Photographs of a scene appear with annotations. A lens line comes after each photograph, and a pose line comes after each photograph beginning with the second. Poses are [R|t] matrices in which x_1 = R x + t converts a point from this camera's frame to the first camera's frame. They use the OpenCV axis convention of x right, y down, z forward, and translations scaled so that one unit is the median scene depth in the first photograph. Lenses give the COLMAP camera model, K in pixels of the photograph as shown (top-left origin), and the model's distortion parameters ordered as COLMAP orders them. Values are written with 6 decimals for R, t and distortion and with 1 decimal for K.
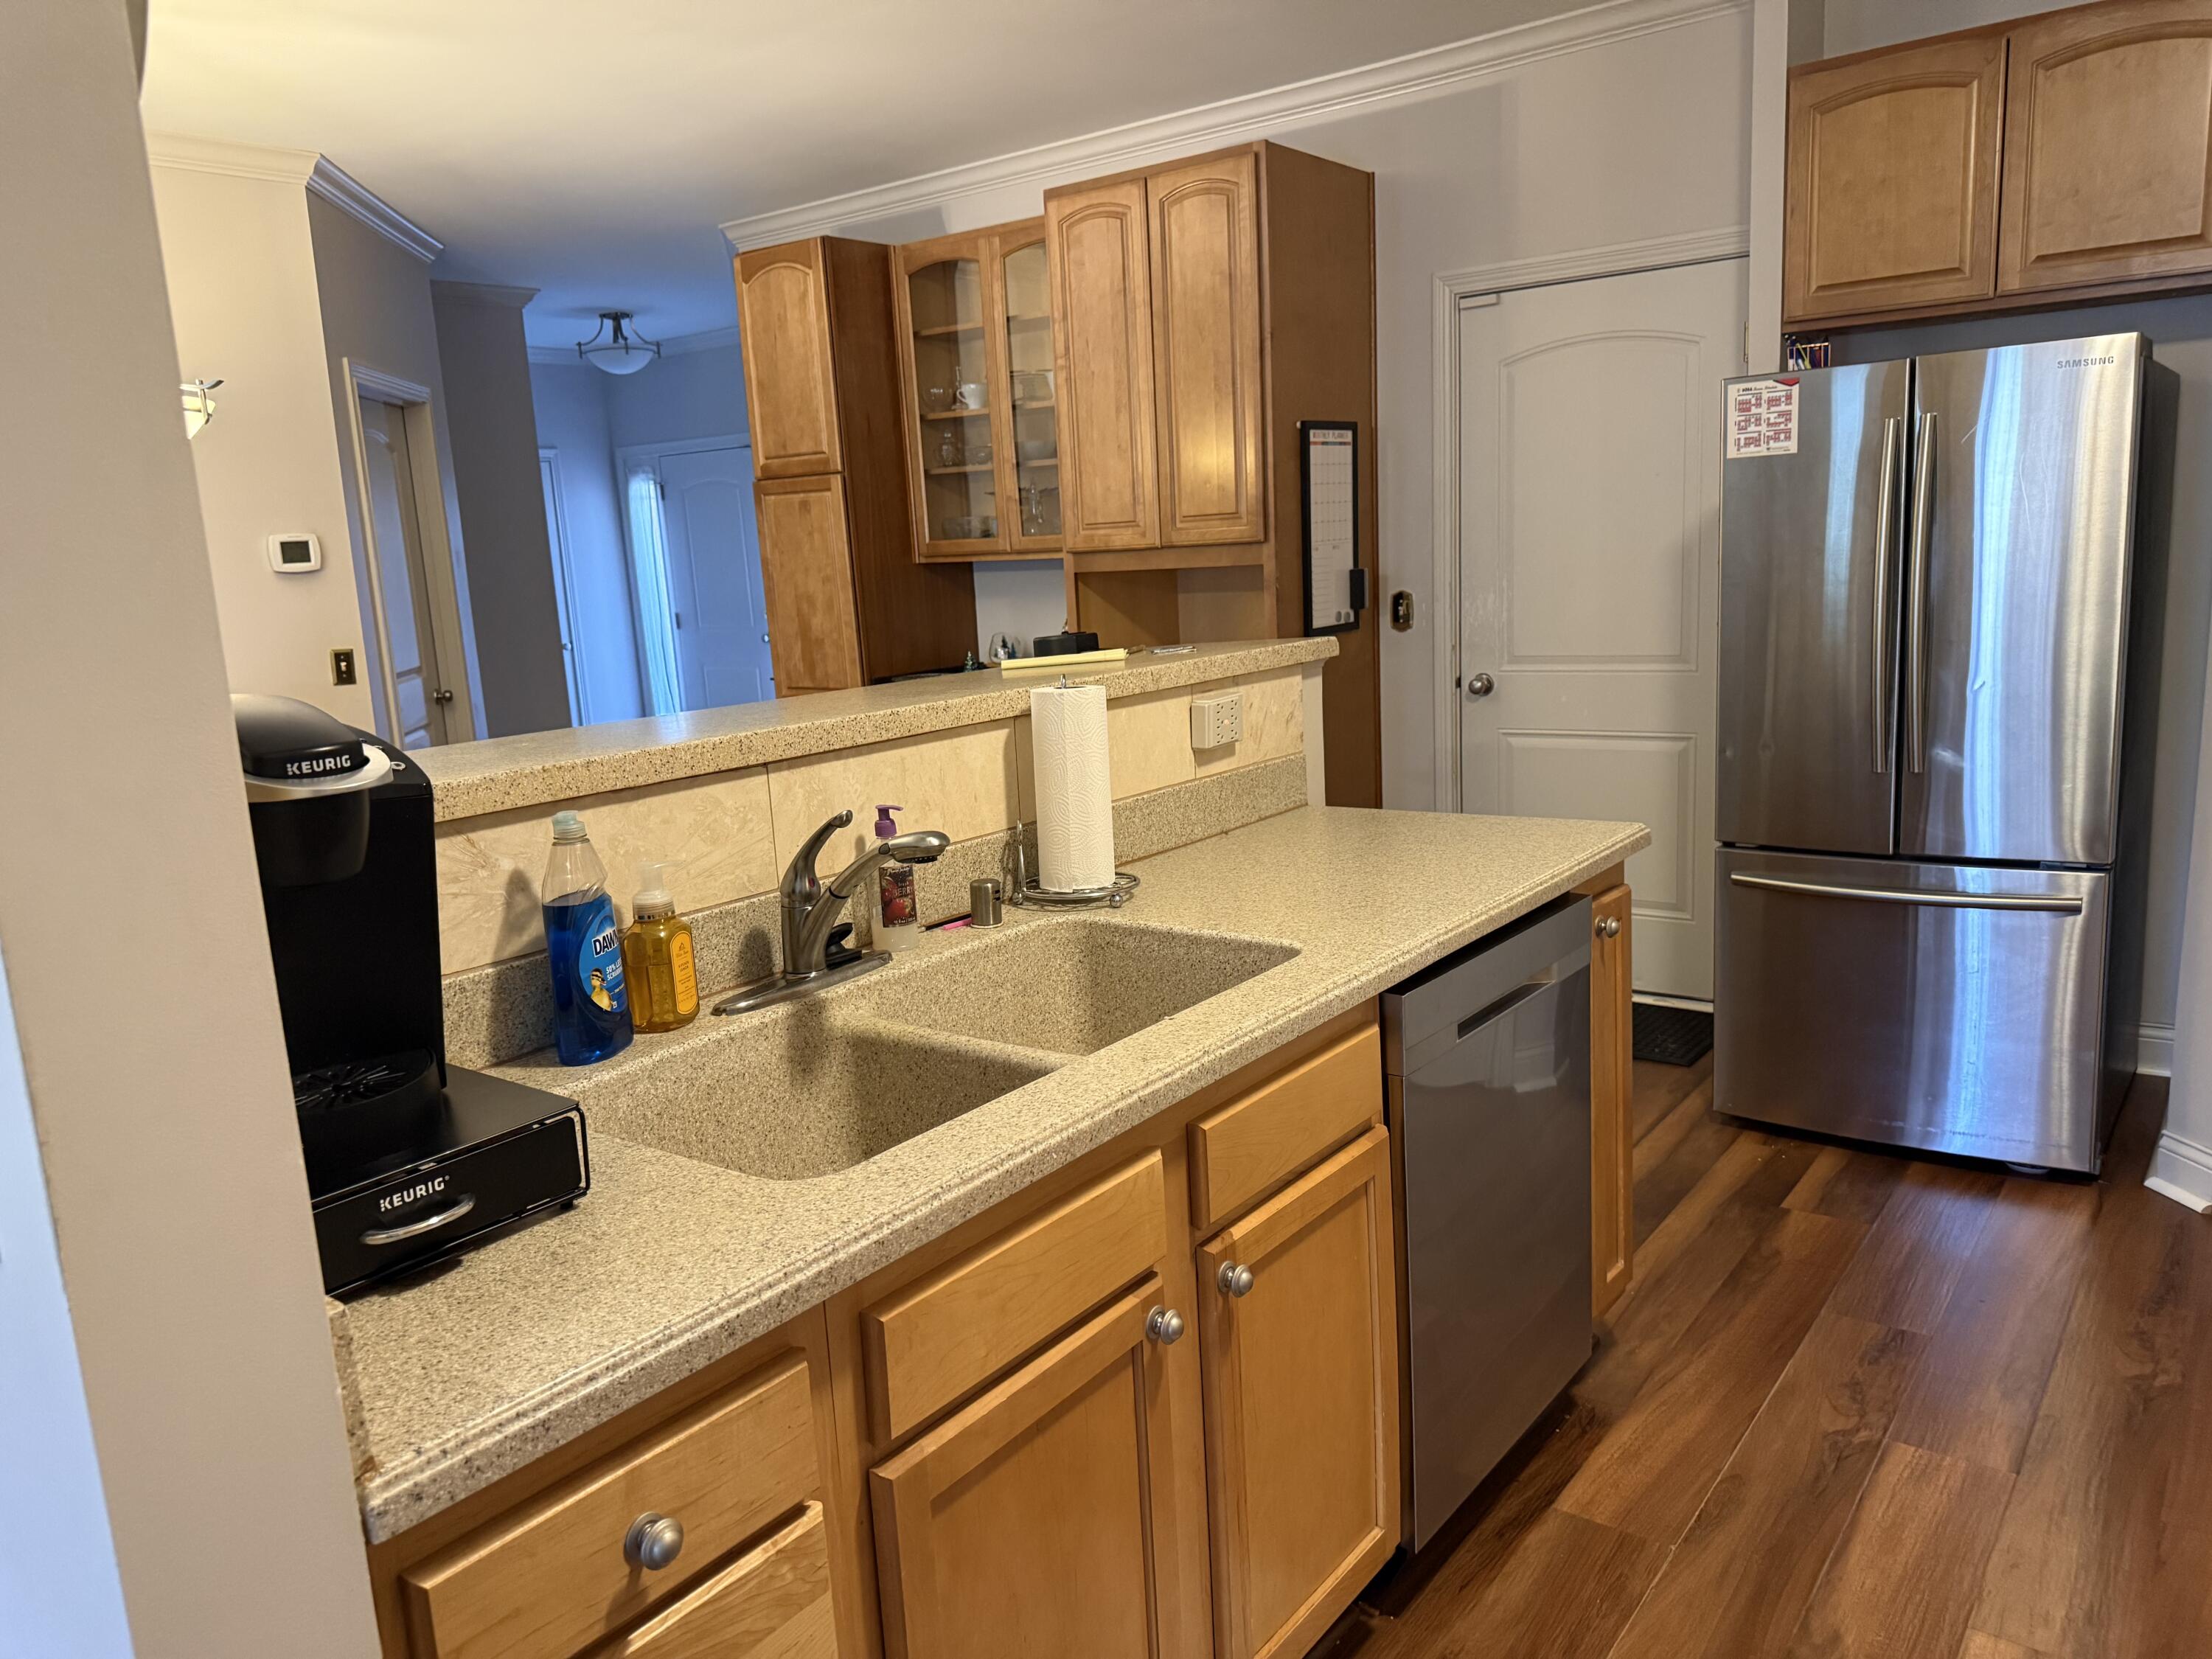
lens RADIAL K [[1616.5, 0, 1115.9], [0, 1616.5, 832.0], [0, 0, 1]] dist [0.083439, -0.058454]
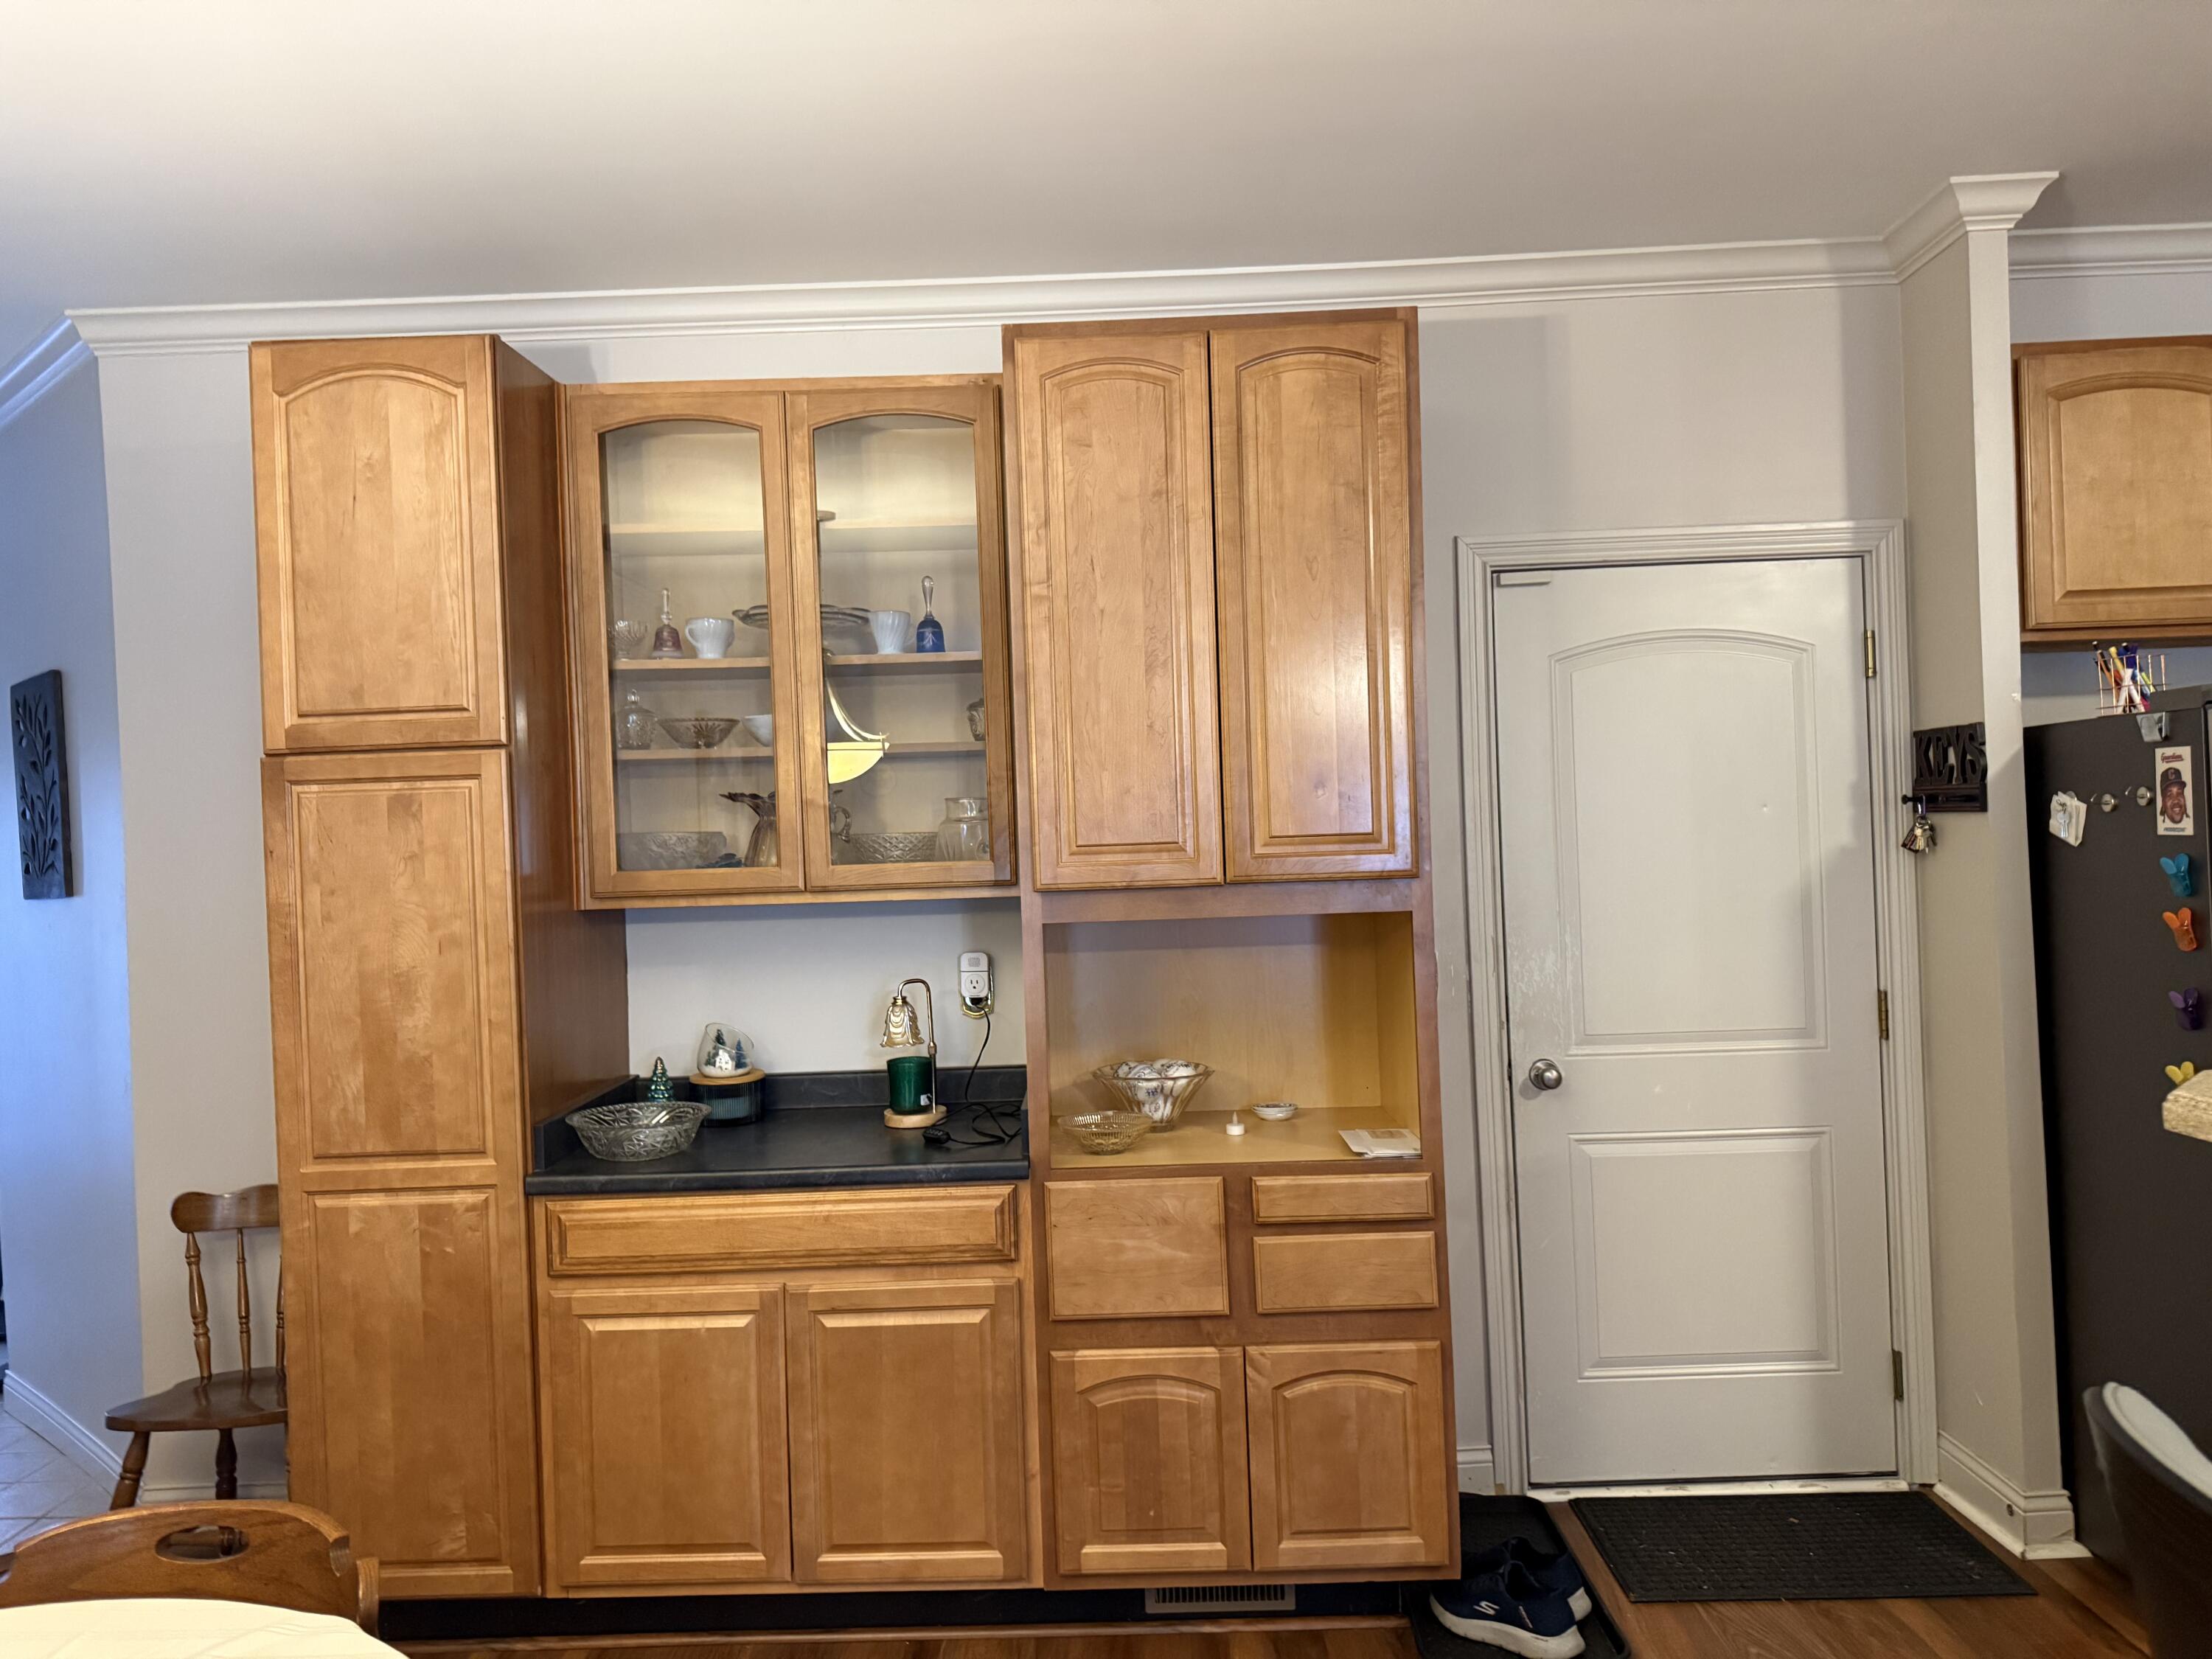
lens RADIAL K [[1616.5, 0, 1115.9], [0, 1616.5, 832.0], [0, 0, 1]] dist [0.083439, -0.058454]
pose [[0.801346, 0.029476, 0.597474, -0.372056], [0.099059, 0.978457, -0.181132, -0.084493], [-0.589942, 0.204335, 0.781163, 0.520686]]
